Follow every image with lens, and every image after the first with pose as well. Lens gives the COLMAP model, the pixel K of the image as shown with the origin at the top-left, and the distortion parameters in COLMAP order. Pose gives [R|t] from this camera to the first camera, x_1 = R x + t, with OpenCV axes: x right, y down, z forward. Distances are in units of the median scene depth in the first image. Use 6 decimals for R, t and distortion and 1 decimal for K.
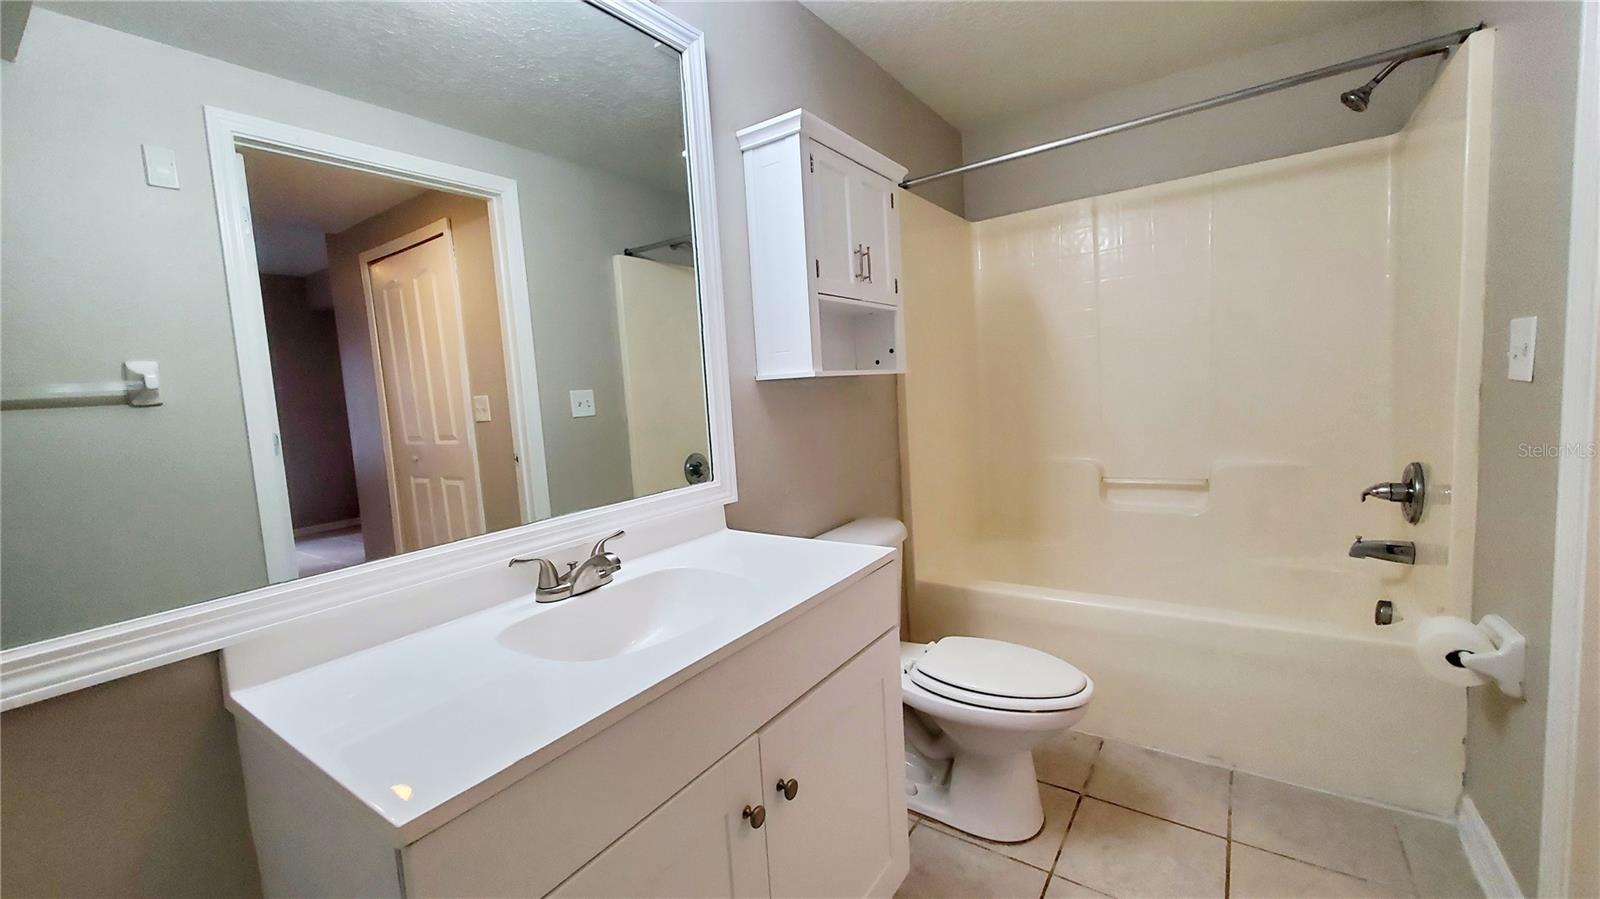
lens RADIAL K [[631.6, 0, 800.2], [0, 631.6, 444.9], [0, 0, 1]] dist [-0.002819, -0.000139]
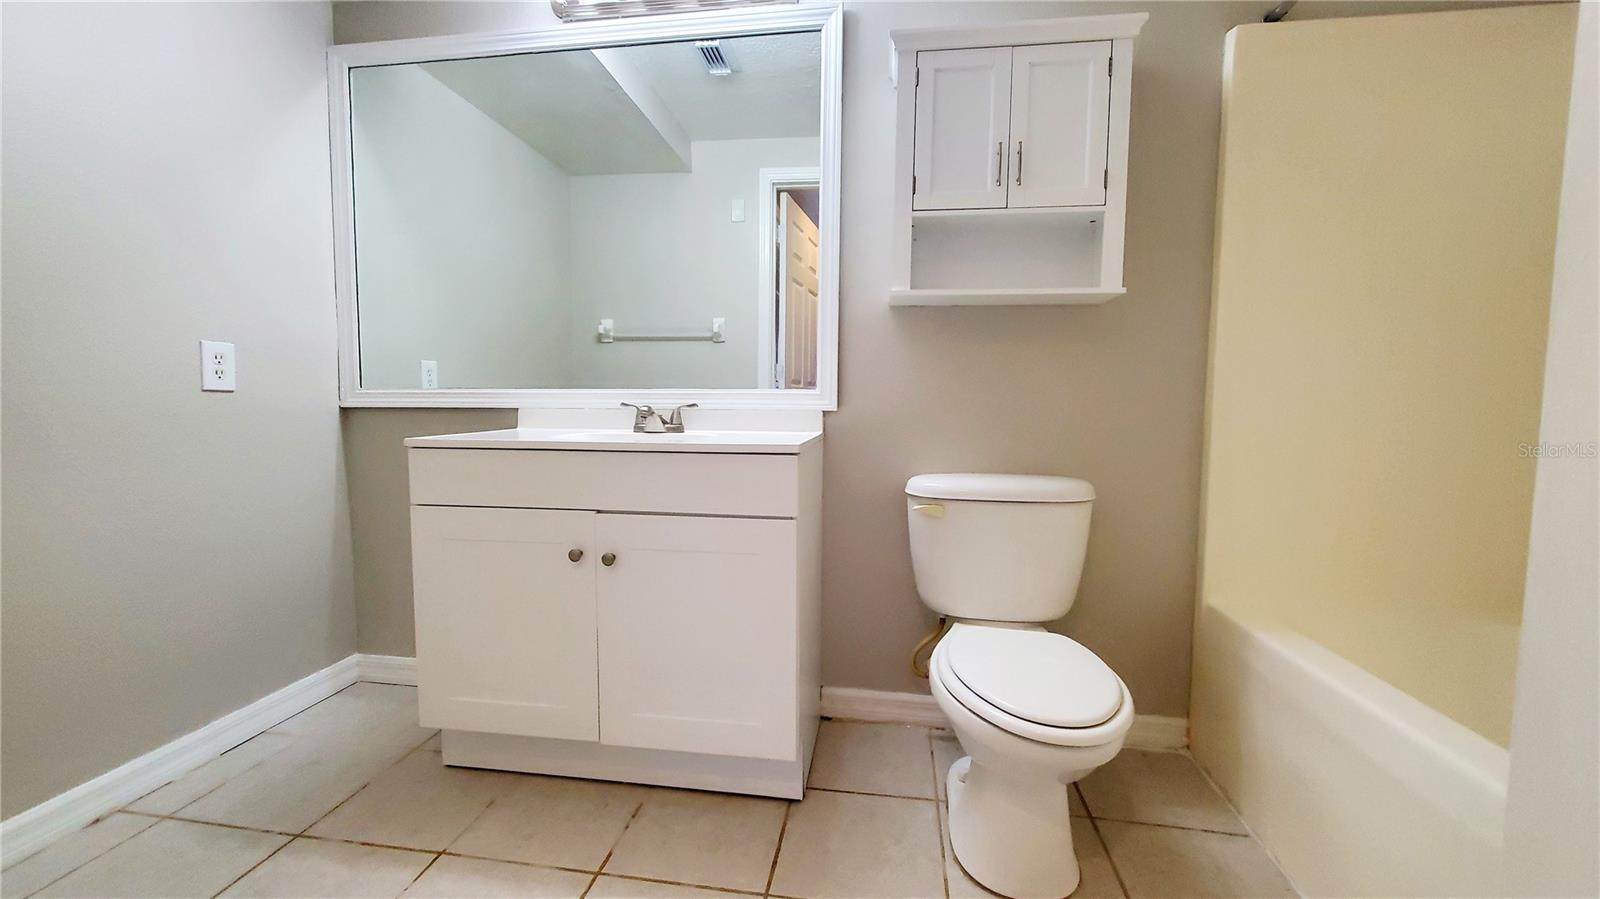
lens RADIAL K [[631.6, 0, 796.9], [0, 631.6, 443.7], [0, 0, 1]] dist [-0.002819, -0.000139]
pose [[0.443928, 0.128479, -0.886804, 0.796608], [-0.119774, 0.989295, 0.083369, 0.054687], [0.888021, 0.069206, 0.454564, 0.382081]]
